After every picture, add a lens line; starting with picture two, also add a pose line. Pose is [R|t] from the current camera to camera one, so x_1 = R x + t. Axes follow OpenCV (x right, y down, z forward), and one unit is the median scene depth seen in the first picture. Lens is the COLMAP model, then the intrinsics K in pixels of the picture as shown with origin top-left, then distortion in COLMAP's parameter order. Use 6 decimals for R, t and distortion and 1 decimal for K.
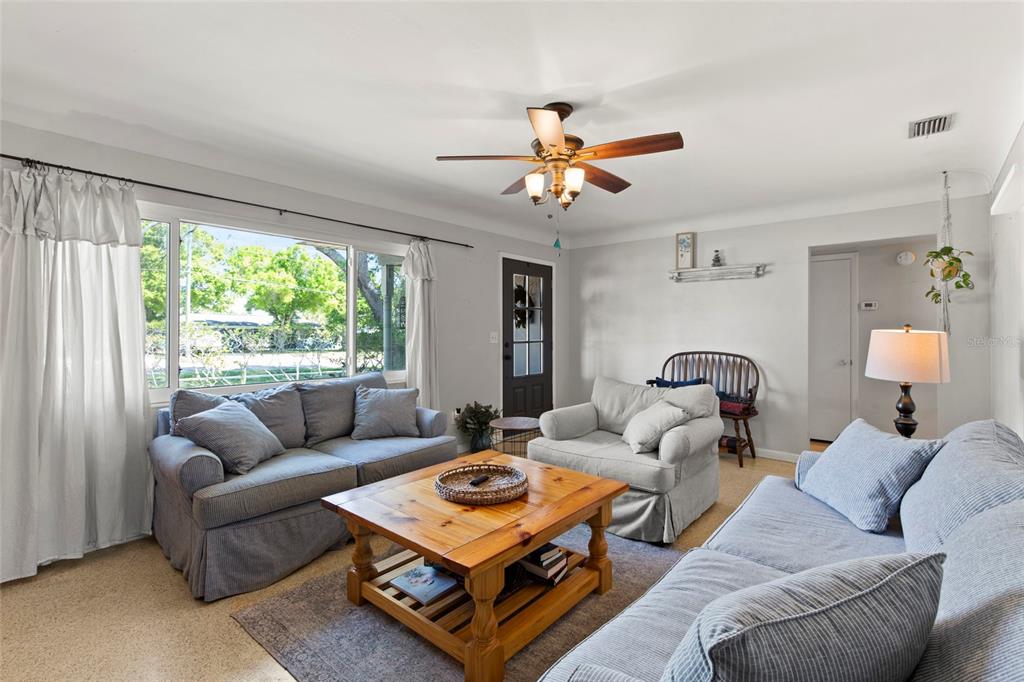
lens RADIAL K [[467.8, 0, 518.4], [0, 467.8, 331.0], [0, 0, 1]] dist [0.006237, -0.000065]
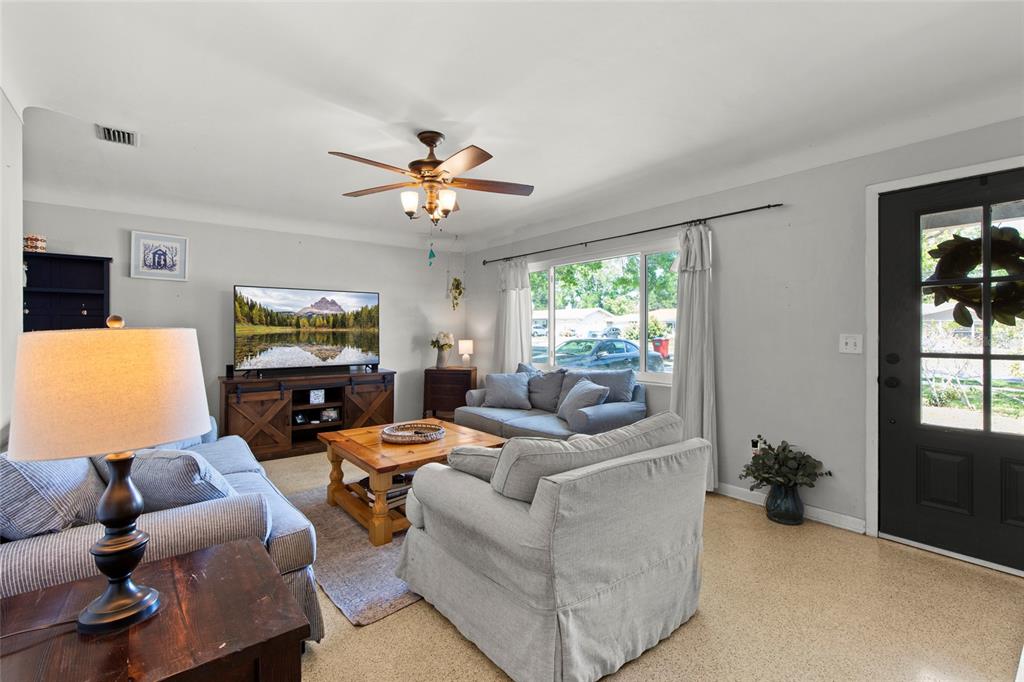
lens RADIAL K [[467.8, 0, 517.4], [0, 467.8, 334.3], [0, 0, 1]] dist [0.006237, -0.000065]
pose [[-0.184997, 0.006076, -0.982720, 0.629217], [-0.001480, 0.999978, 0.006461, 0.000200], [0.982738, 0.002650, -0.184984, 0.763710]]
